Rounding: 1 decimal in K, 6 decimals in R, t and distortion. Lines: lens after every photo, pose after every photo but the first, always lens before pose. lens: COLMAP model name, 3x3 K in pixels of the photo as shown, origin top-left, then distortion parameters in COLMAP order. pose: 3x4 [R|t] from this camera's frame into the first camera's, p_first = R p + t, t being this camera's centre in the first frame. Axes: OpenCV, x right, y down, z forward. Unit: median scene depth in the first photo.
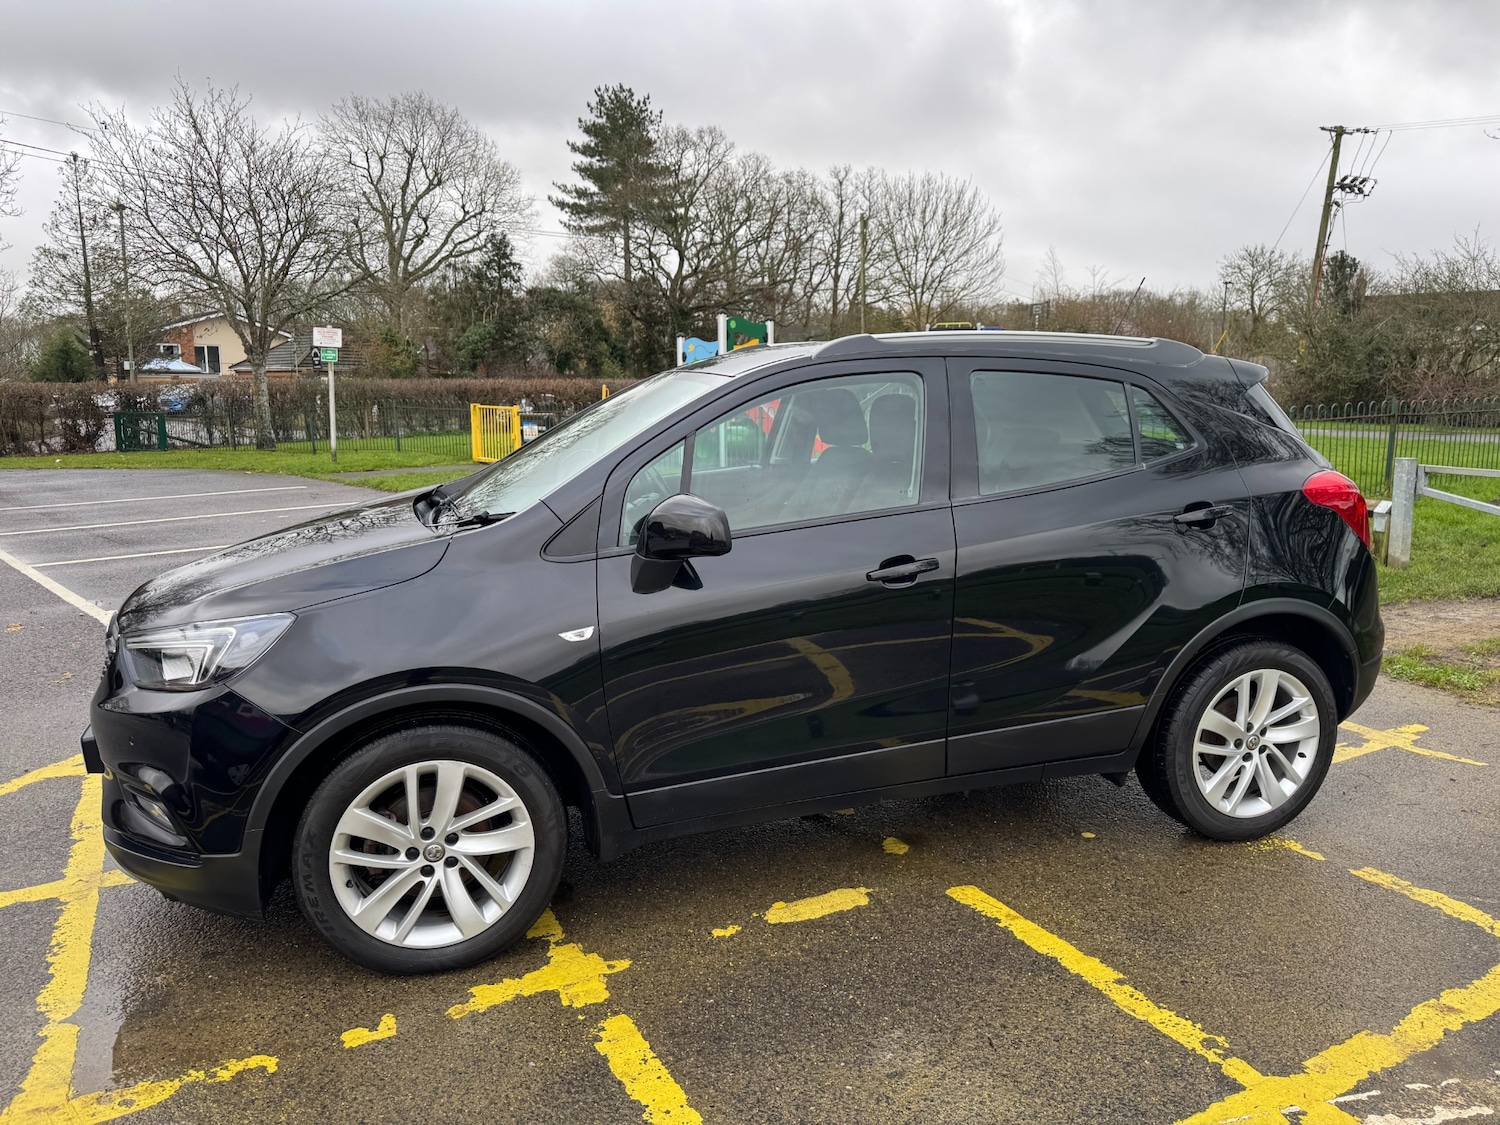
lens RADIAL K [[1057.5, 0, 764.3], [0, 1057.5, 587.5], [0, 0, 1]] dist [0.033560, -0.040481]
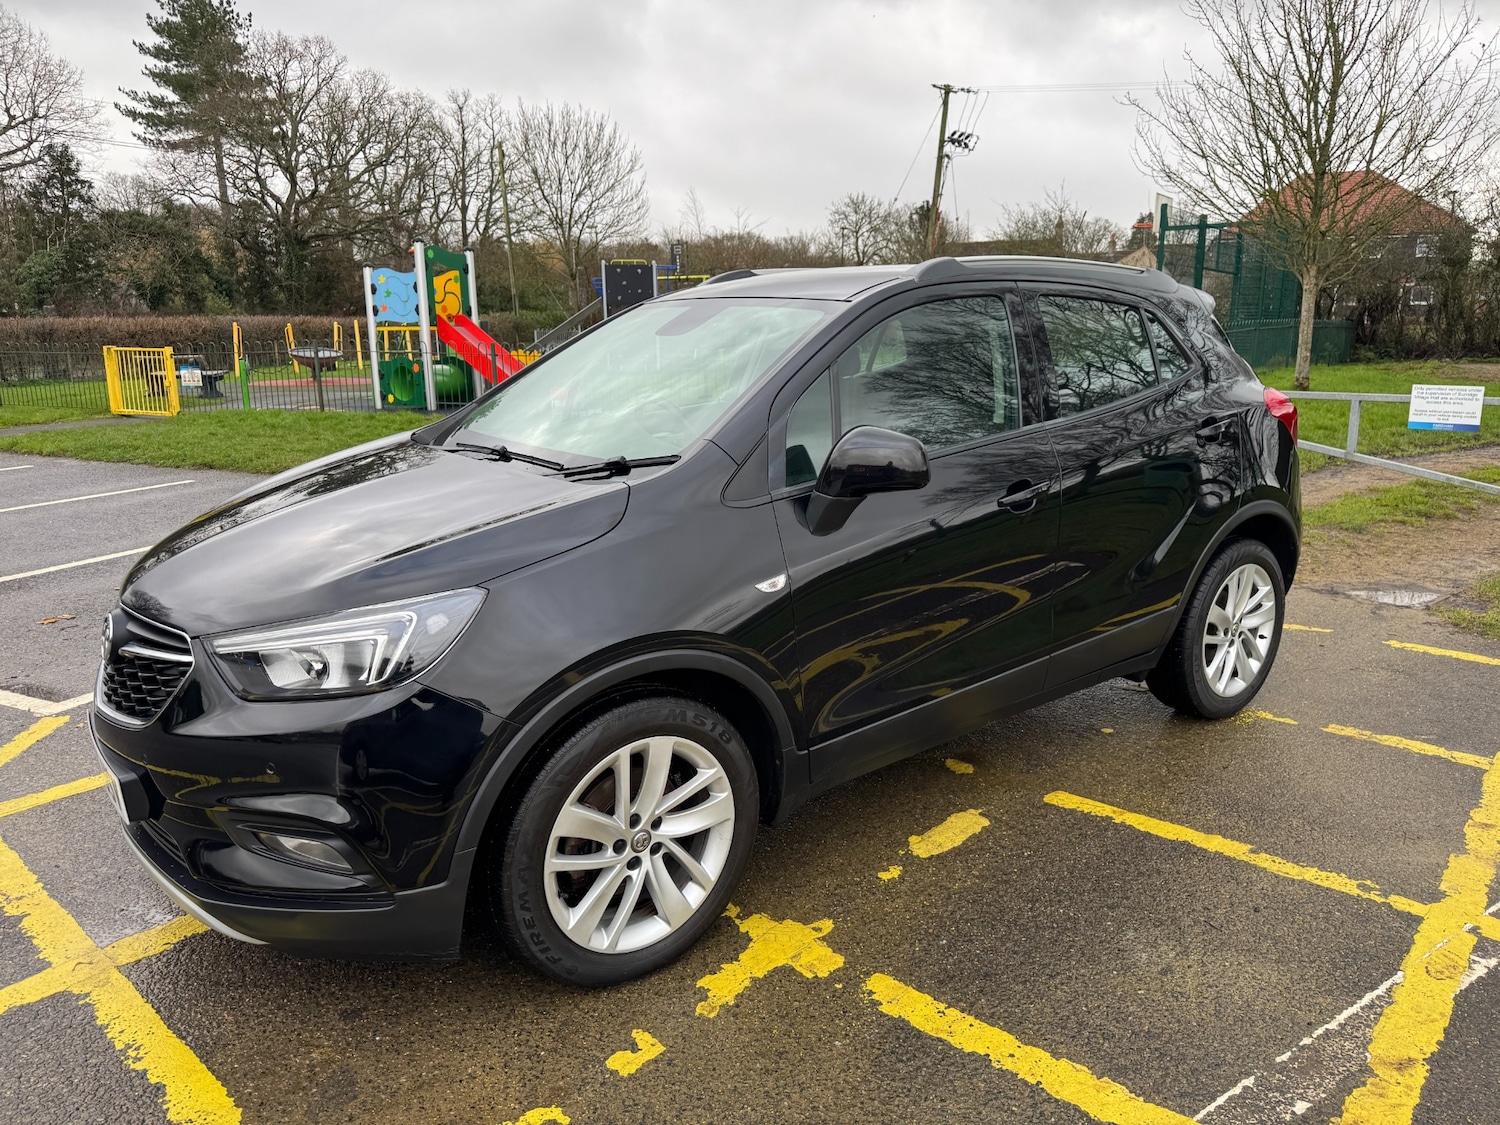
lens RADIAL K [[1057.5, 0, 756.5], [0, 1057.5, 563.6], [0, 0, 1]] dist [0.033560, -0.040481]
pose [[0.937439, -0.082387, 0.338262, -0.069417], [0.071011, 0.996419, 0.045891, -0.002215], [-0.340832, -0.019000, 0.939932, 0.019230]]
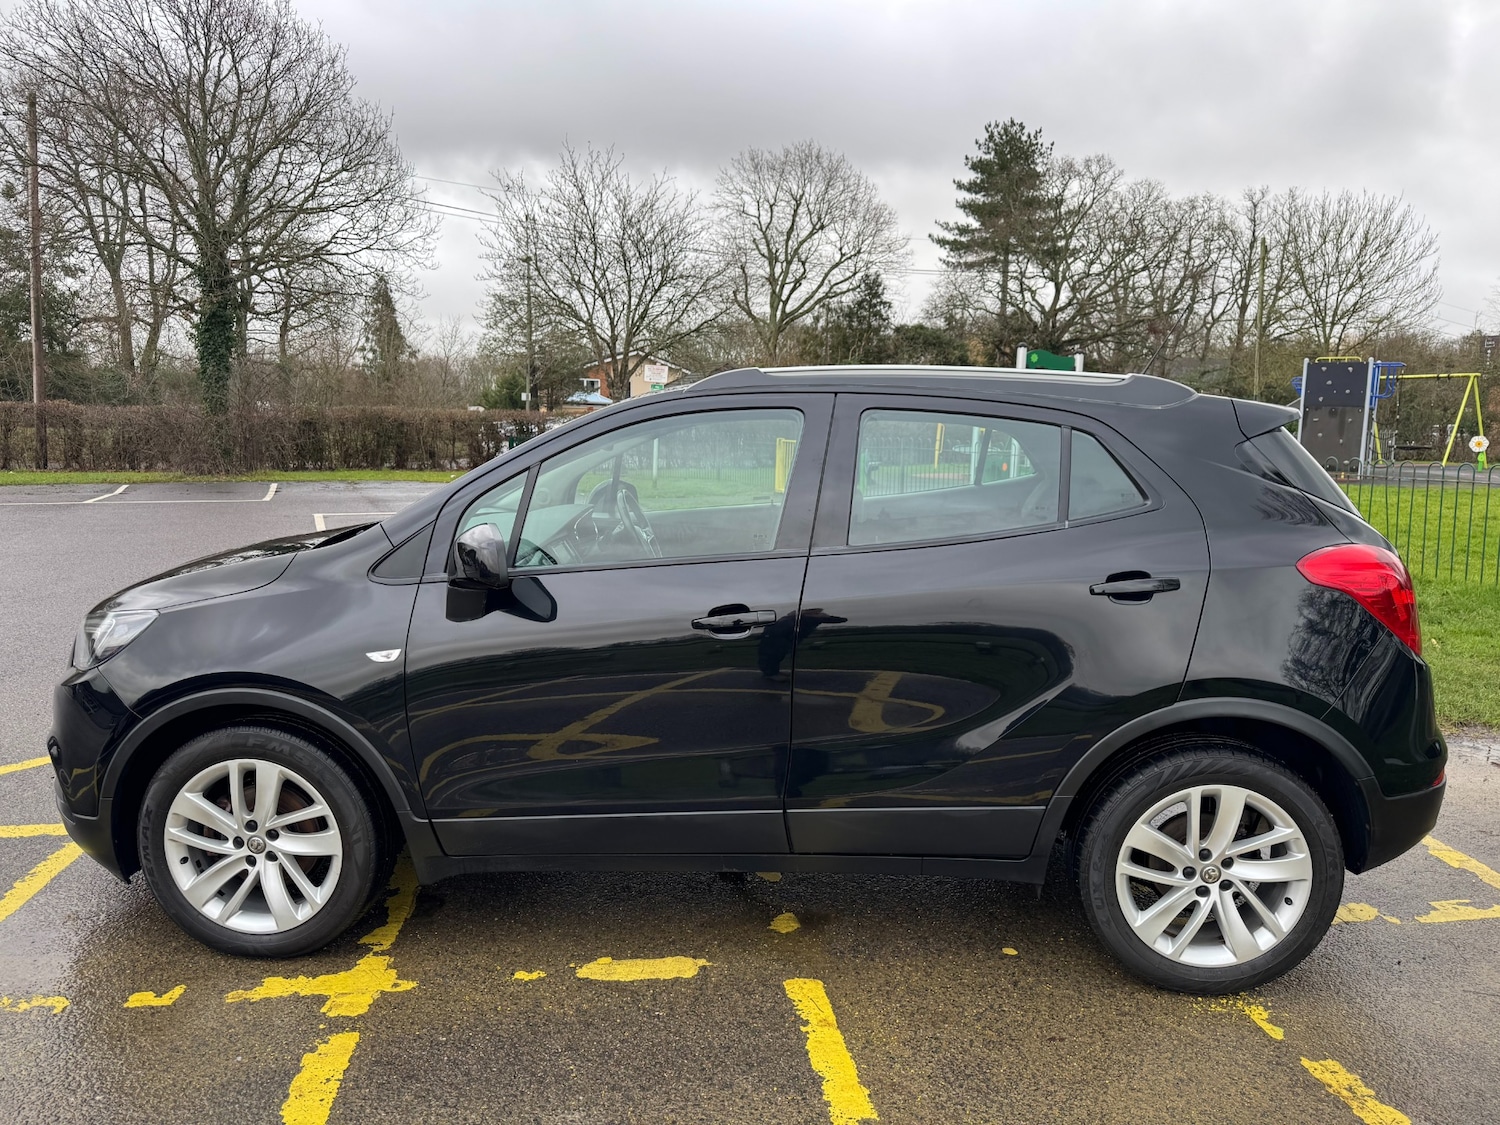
lens RADIAL K [[1057.5, 0, 769.7], [0, 1057.5, 602.5], [0, 0, 1]] dist [0.033560, -0.040481]
pose [[0.934980, 0.078862, -0.345822, 0.073049], [-0.085501, 0.996330, -0.003958, -0.004831], [0.344241, 0.033269, 0.938292, 0.022370]]
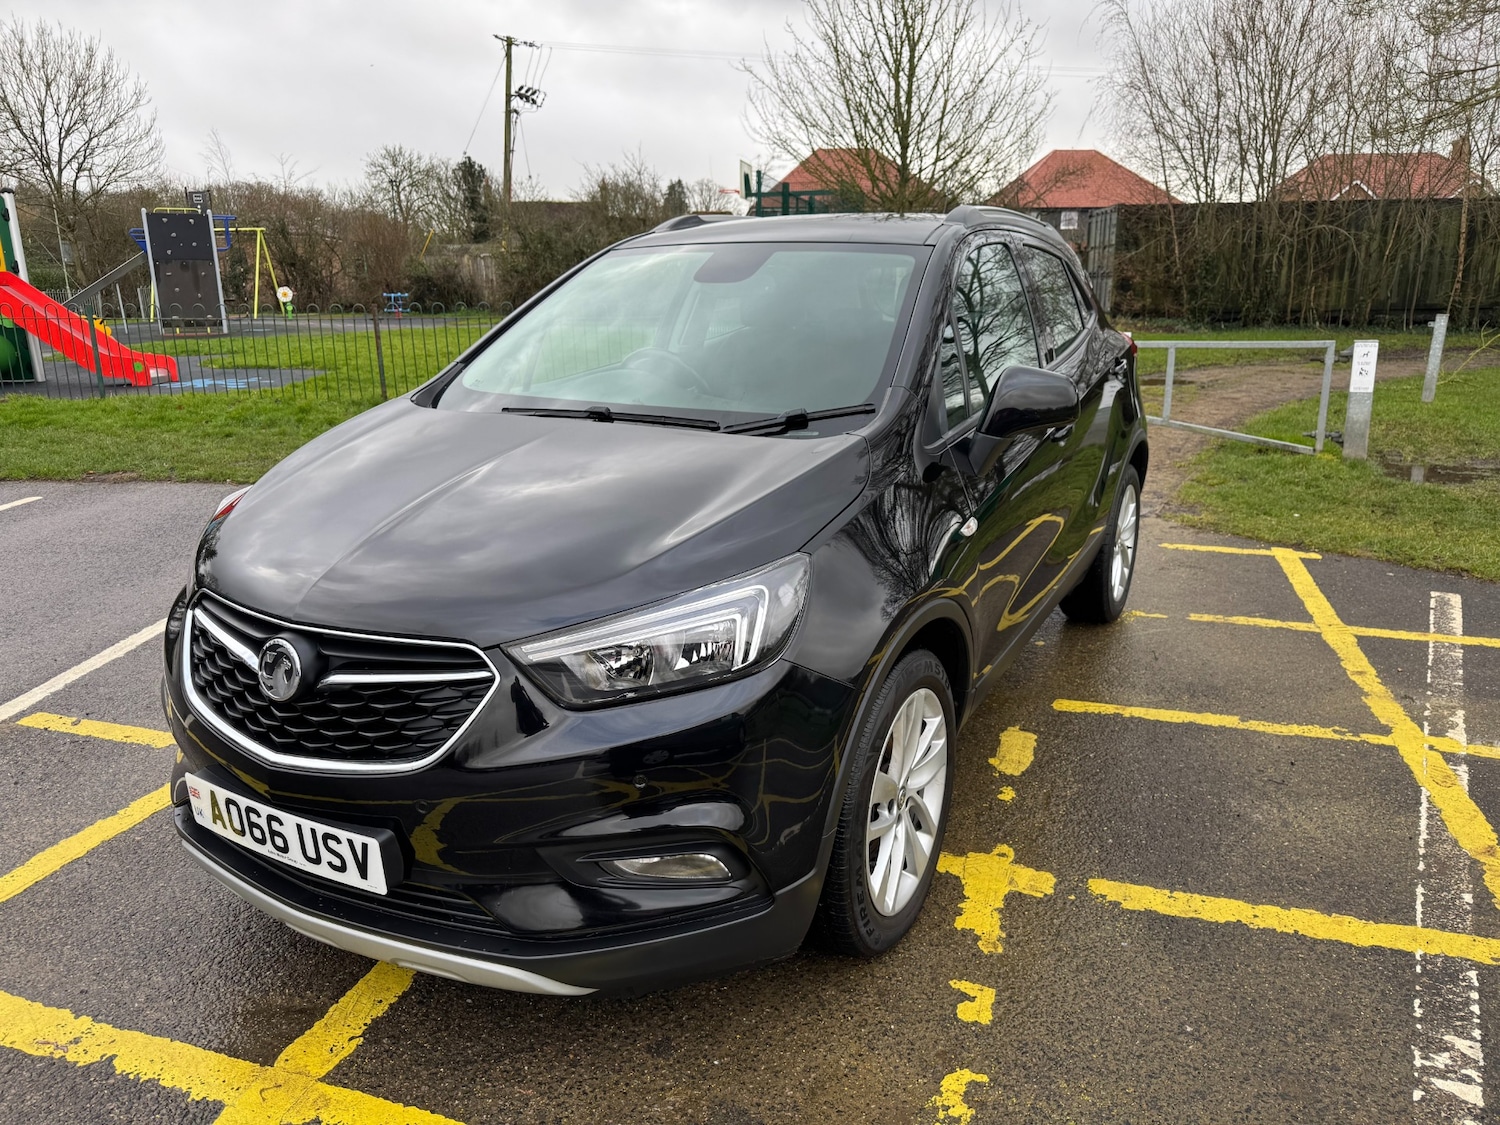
lens RADIAL K [[1057.5, 0, 749.8], [0, 1057.5, 571.0], [0, 0, 1]] dist [0.033560, -0.040481]
pose [[0.717644, -0.186776, 0.670896, -0.124299], [0.136770, 0.982402, 0.127198, -0.007866], [-0.682848, 0.000476, 0.730561, 0.057331]]
